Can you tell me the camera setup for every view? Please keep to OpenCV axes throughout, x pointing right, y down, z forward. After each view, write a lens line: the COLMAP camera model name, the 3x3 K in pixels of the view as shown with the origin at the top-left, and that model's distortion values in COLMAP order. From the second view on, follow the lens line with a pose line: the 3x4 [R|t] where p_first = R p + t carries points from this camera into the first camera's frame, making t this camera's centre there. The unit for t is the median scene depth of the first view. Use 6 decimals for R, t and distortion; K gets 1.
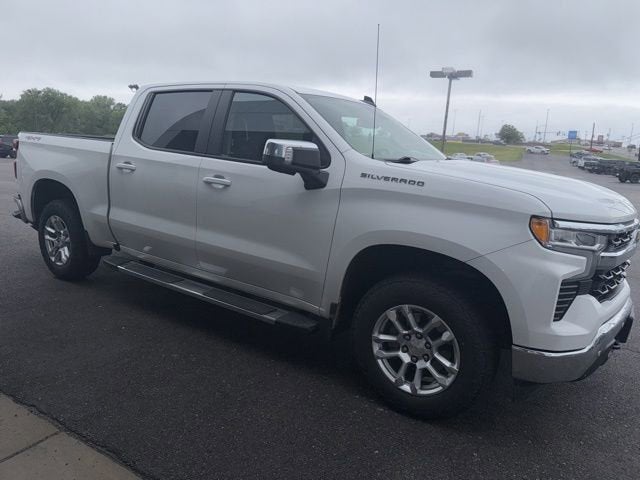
lens RADIAL K [[454.3, 0, 325.7], [0, 454.3, 229.9], [0, 0, 1]] dist [0.031012, -0.030797]
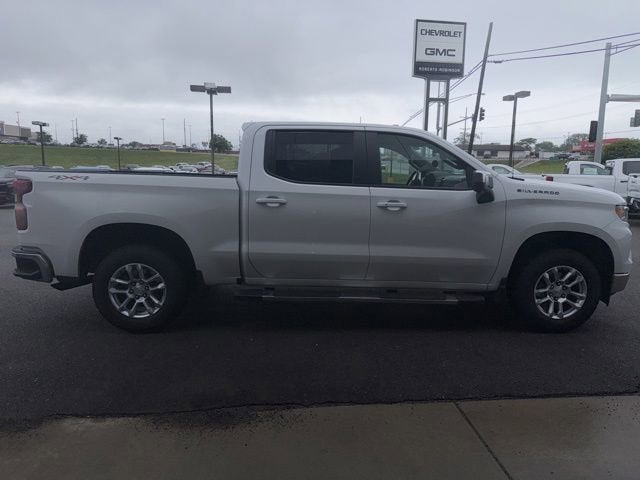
lens RADIAL K [[455.4, 0, 326.3], [0, 455.4, 230.0], [0, 0, 1]] dist [0.042266, -0.048966]
pose [[0.810741, -0.125292, 0.571840, -1.070085], [0.135876, 0.990426, 0.024364, -0.090046], [-0.569418, 0.057946, 0.820003, 0.071258]]
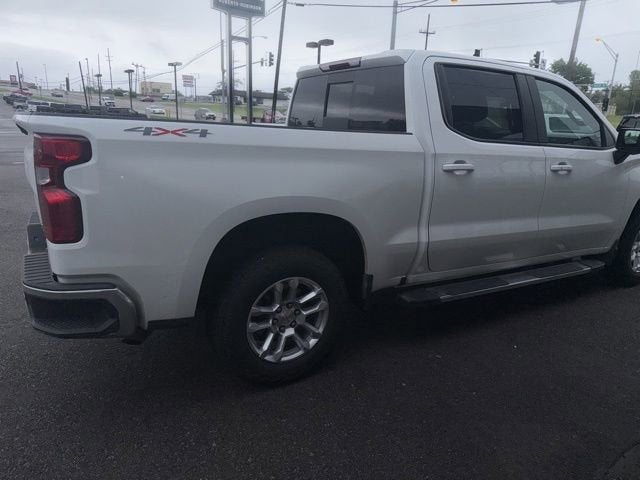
lens RADIAL K [[455.4, 0, 326.6], [0, 455.4, 245.6], [0, 0, 1]] dist [0.042266, -0.048966]
pose [[0.424831, -0.278030, 0.861520, -1.388376], [0.143766, 0.960313, 0.239019, -0.257229], [-0.893784, 0.022315, 0.447942, 0.968997]]
